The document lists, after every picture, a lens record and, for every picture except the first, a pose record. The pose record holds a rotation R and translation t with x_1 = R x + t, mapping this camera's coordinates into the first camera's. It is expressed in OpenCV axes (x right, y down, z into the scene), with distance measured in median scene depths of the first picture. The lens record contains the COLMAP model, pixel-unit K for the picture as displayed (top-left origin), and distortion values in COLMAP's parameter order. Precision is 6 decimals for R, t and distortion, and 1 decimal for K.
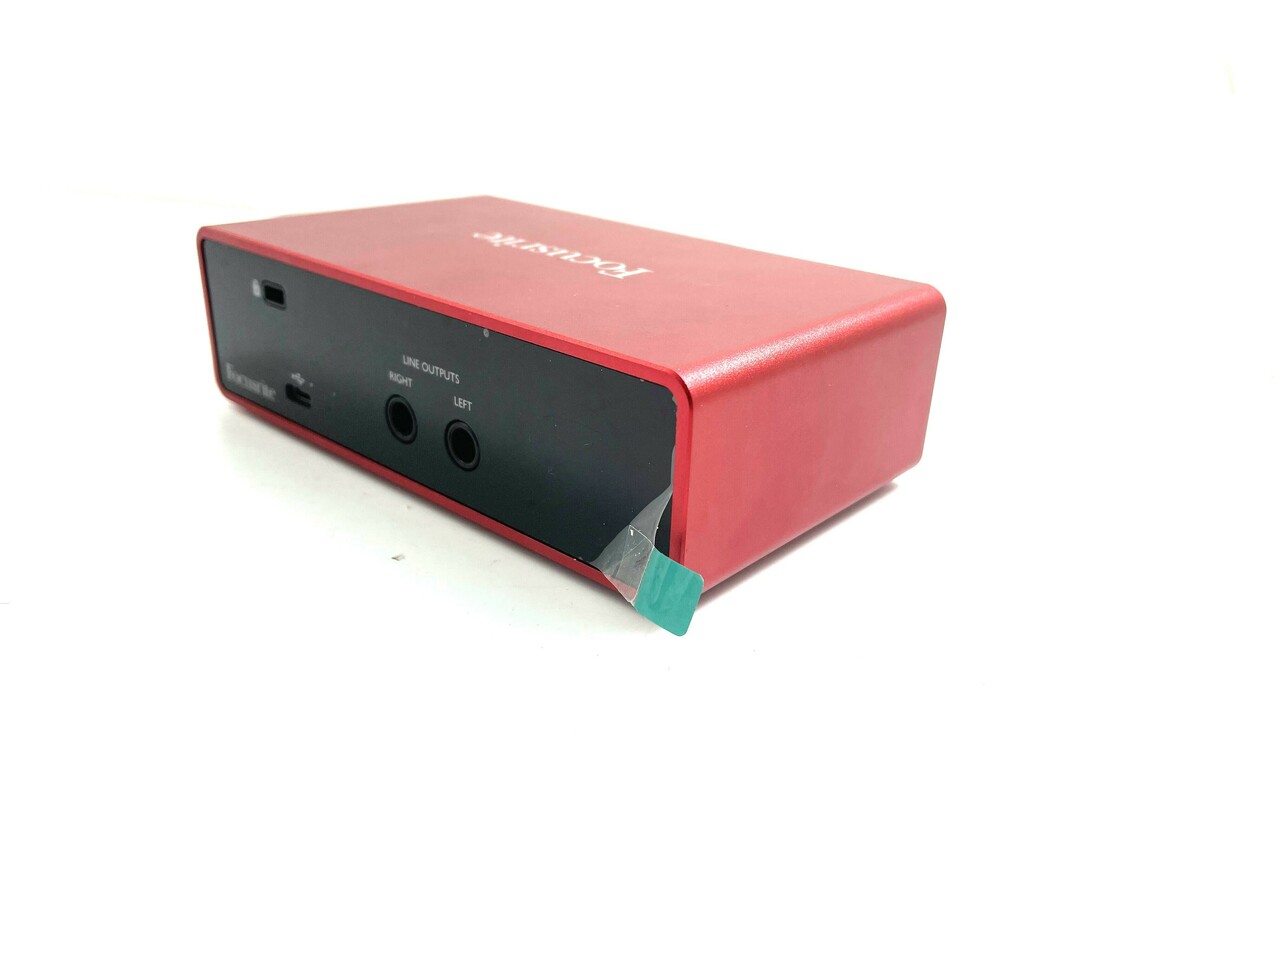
lens RADIAL K [[985.2, 0, 640.0], [0, 985.2, 480.0], [0, 0, 1]] dist [0.122337, -0.181878]
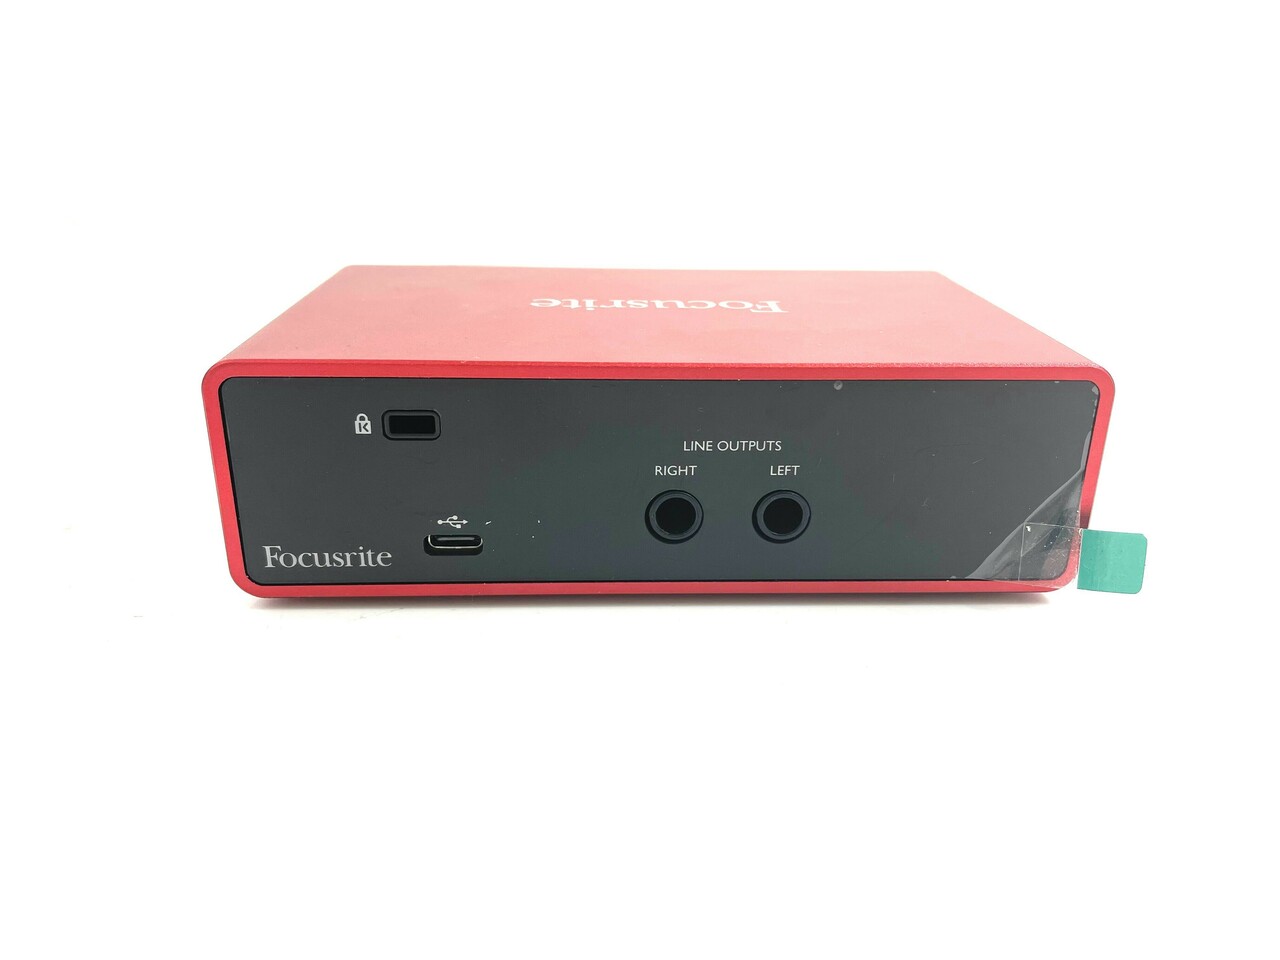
lens RADIAL K [[985.2, 0, 640.0], [0, 985.2, 480.0], [0, 0, 1]] dist [0.122337, -0.181878]
pose [[0.711138, -0.289139, 0.640845, -0.834834], [0.295515, 0.950016, 0.100702, -0.192975], [-0.637929, 0.117766, 0.761037, 0.365564]]
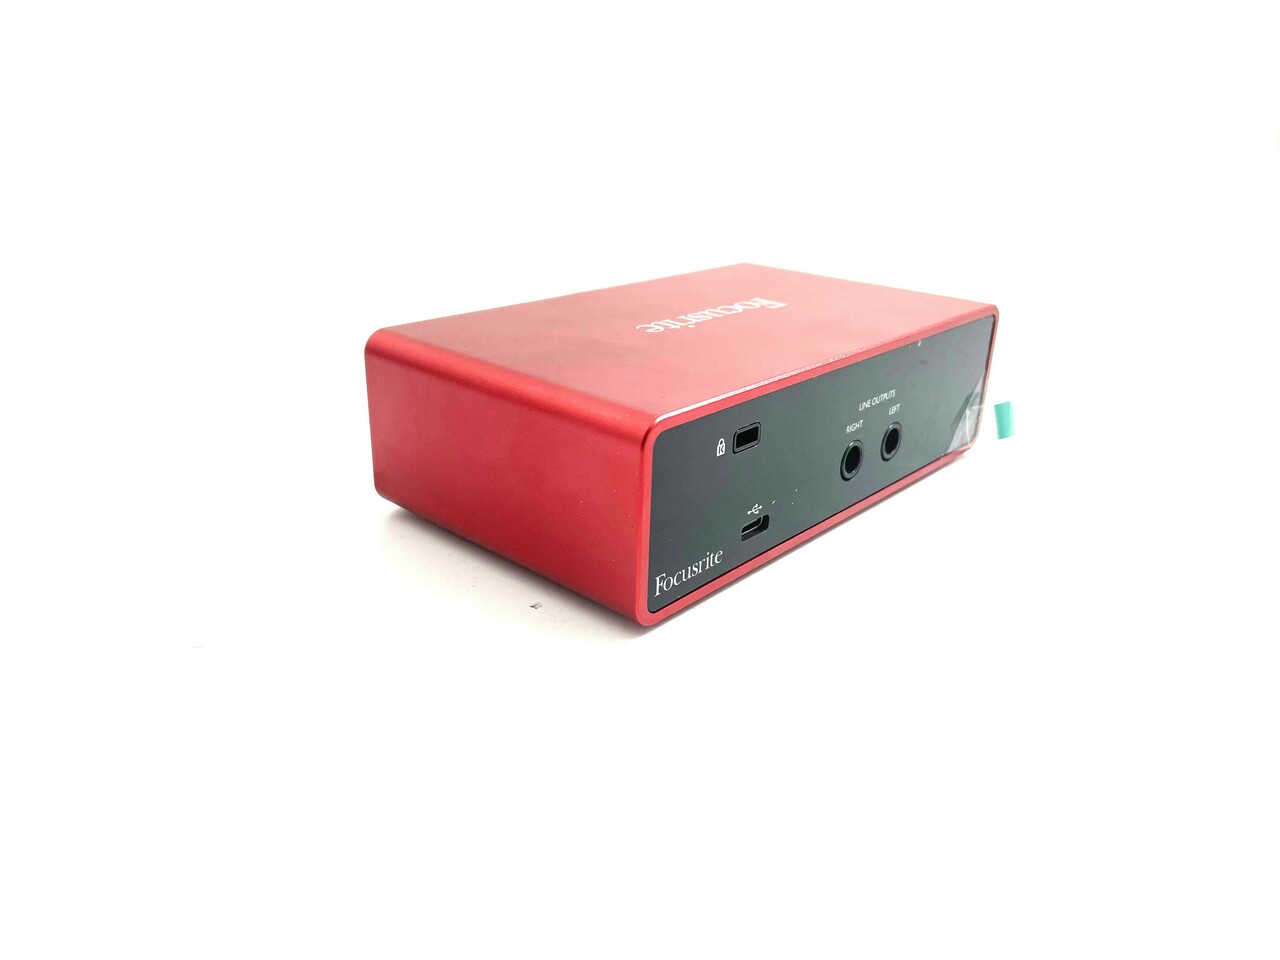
lens RADIAL K [[985.2, 0, 640.0], [0, 985.2, 480.0], [0, 0, 1]] dist [0.122337, -0.181878]
pose [[-0.001468, -0.410814, 0.911718, -1.385551], [0.384404, 0.841435, 0.379764, -0.613322], [-0.923164, 0.351025, 0.156683, 1.091568]]
